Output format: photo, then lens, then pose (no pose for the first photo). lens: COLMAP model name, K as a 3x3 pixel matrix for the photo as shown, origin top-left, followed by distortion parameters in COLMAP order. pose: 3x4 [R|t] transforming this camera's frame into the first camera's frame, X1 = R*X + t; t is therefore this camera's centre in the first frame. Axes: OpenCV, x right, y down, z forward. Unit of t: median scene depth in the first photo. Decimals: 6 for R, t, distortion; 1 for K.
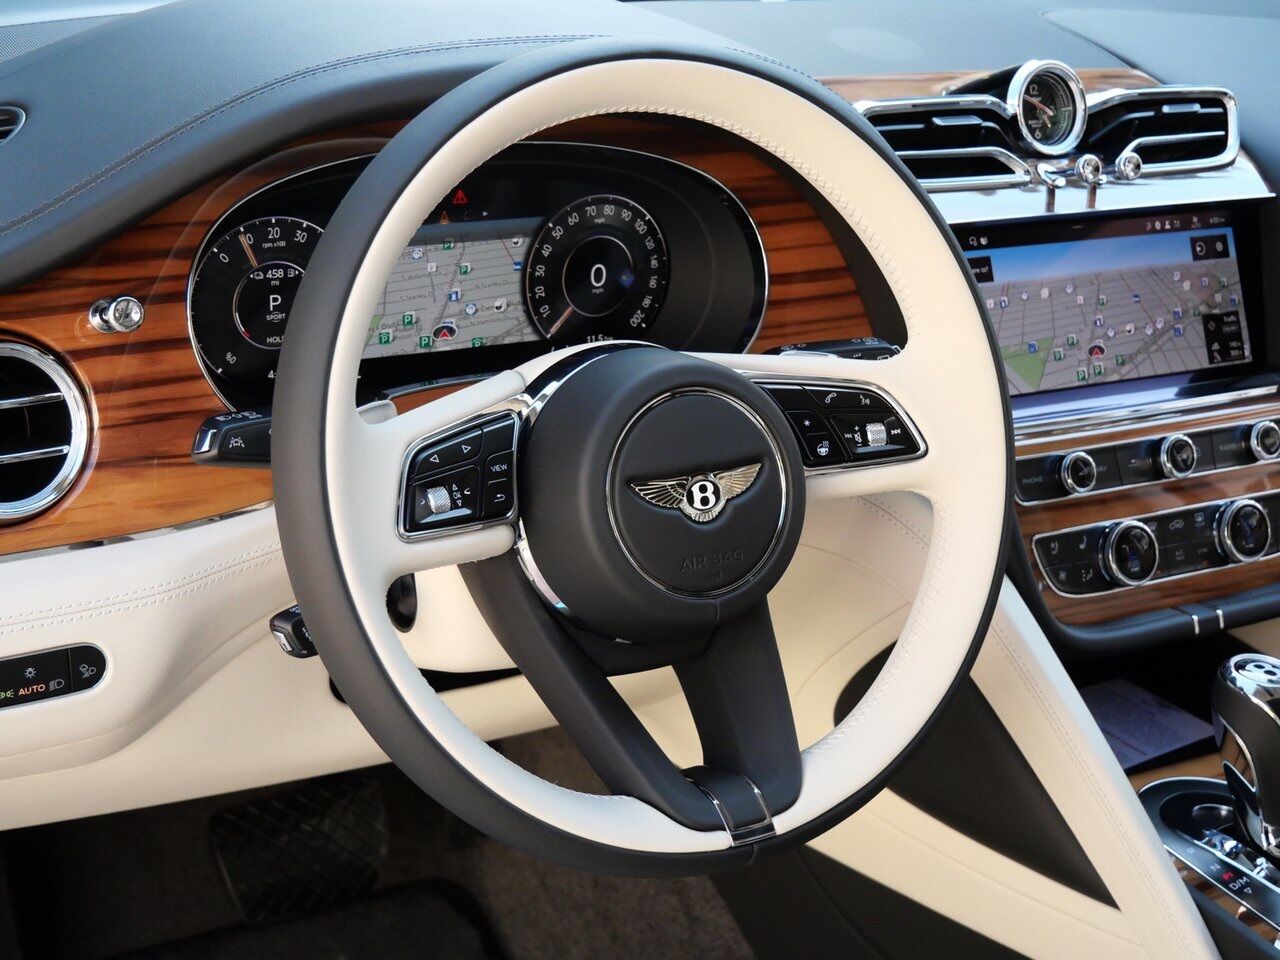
lens RADIAL K [[1890.5, 0, 639.8], [0, 1890.5, 508.5], [0, 0, 1]] dist [-0.012375, 0.109631]
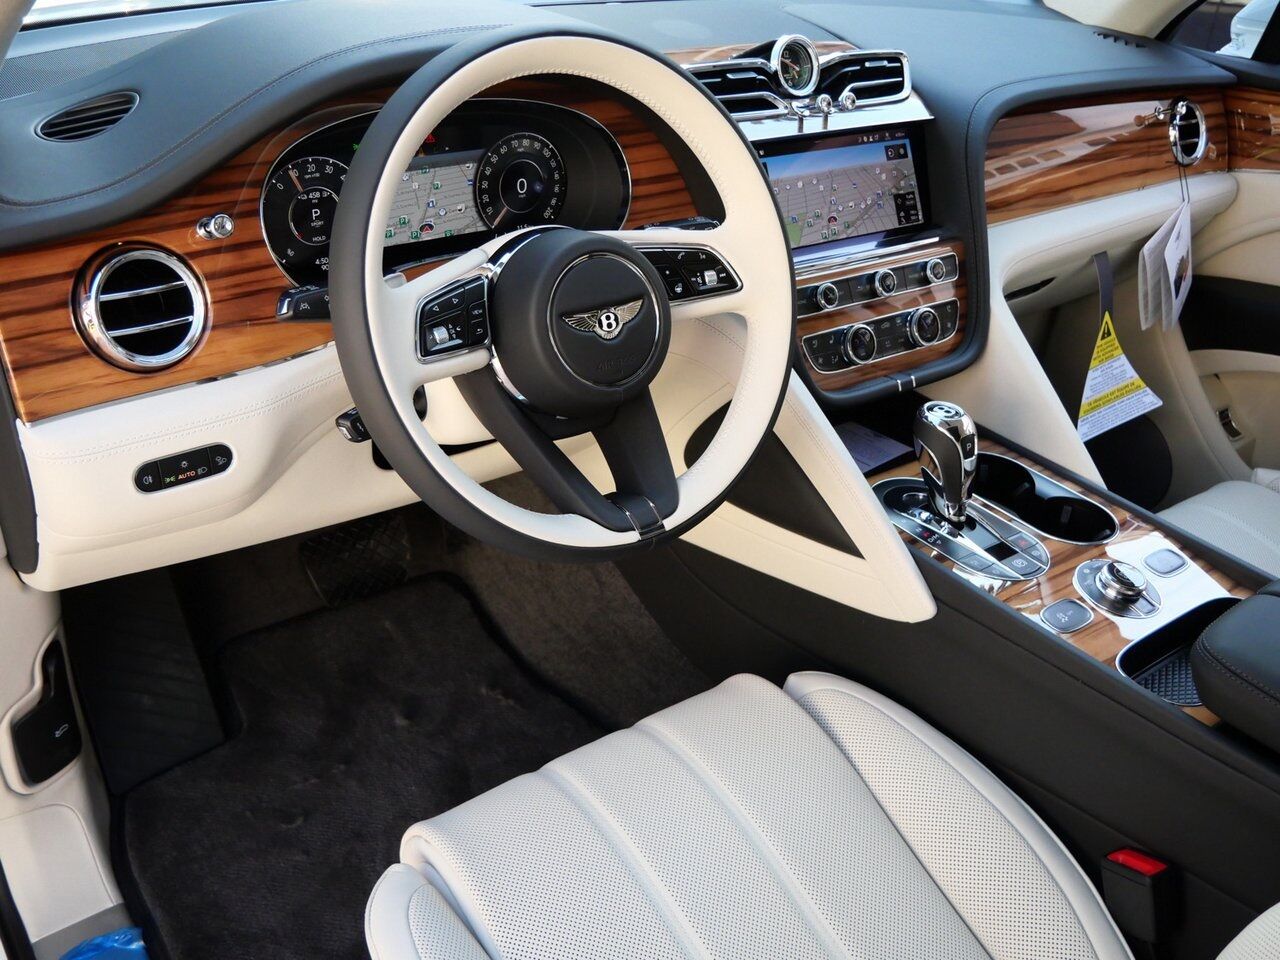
lens RADIAL K [[1132.6, 0, 638.5], [0, 1132.6, 502.0], [0, 0, 1]] dist [-0.058461, 0.018552]
pose [[0.993495, -0.073048, 0.087356, -0.025977], [0.059576, 0.987199, 0.147951, 0.002370], [-0.097045, -0.141785, 0.985129, 0.036021]]
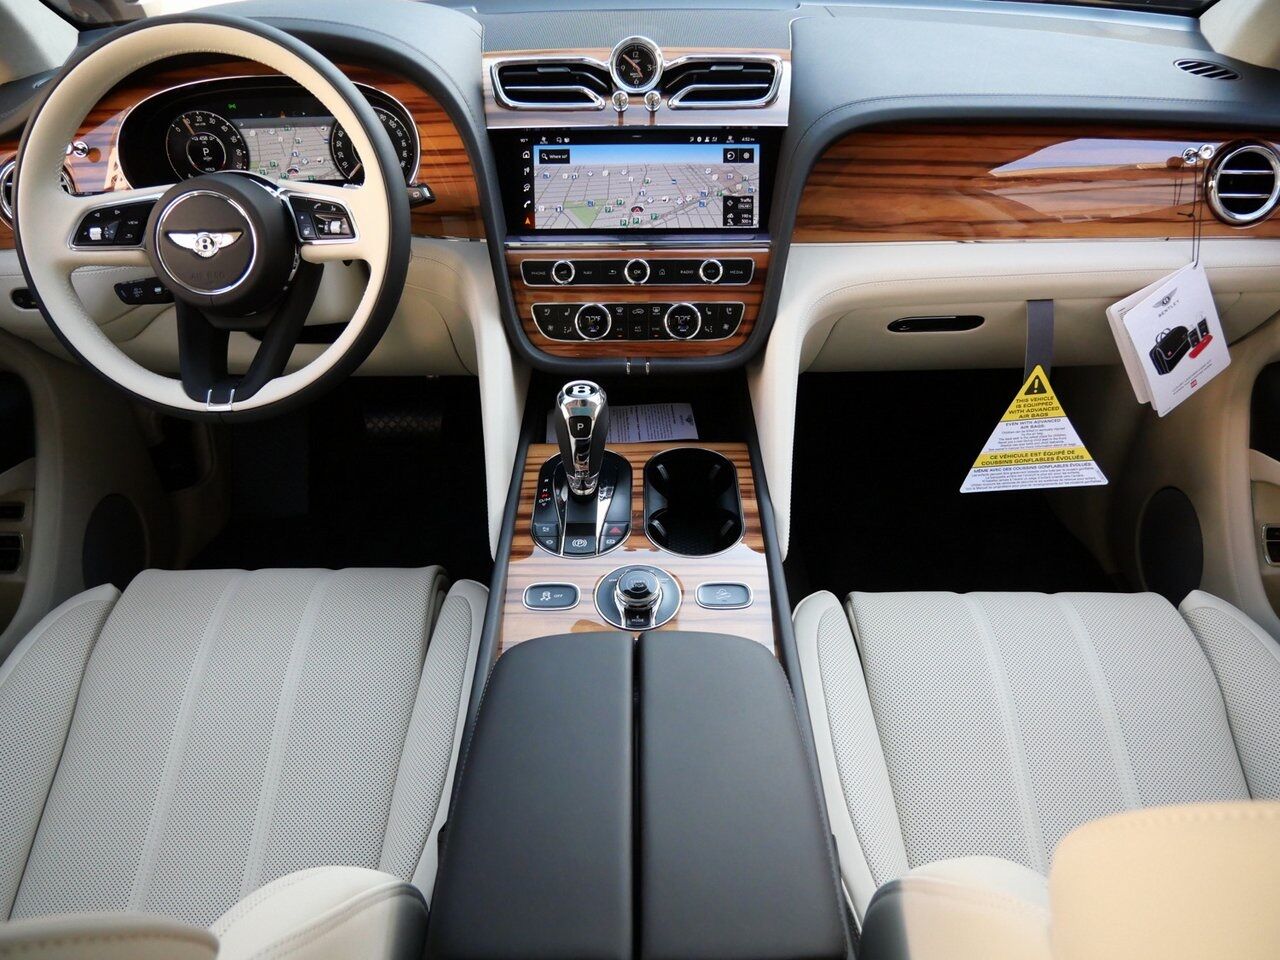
lens RADIAL K [[896.2, 0, 640.0], [0, 896.2, 480.0], [0, 0, 1]] dist [-0.063541, 0.002179]
pose [[0.872455, 0.212490, -0.440079, 0.701717], [-0.129202, 0.968773, 0.211626, -0.016314], [0.471305, -0.127775, 0.872665, 0.260000]]
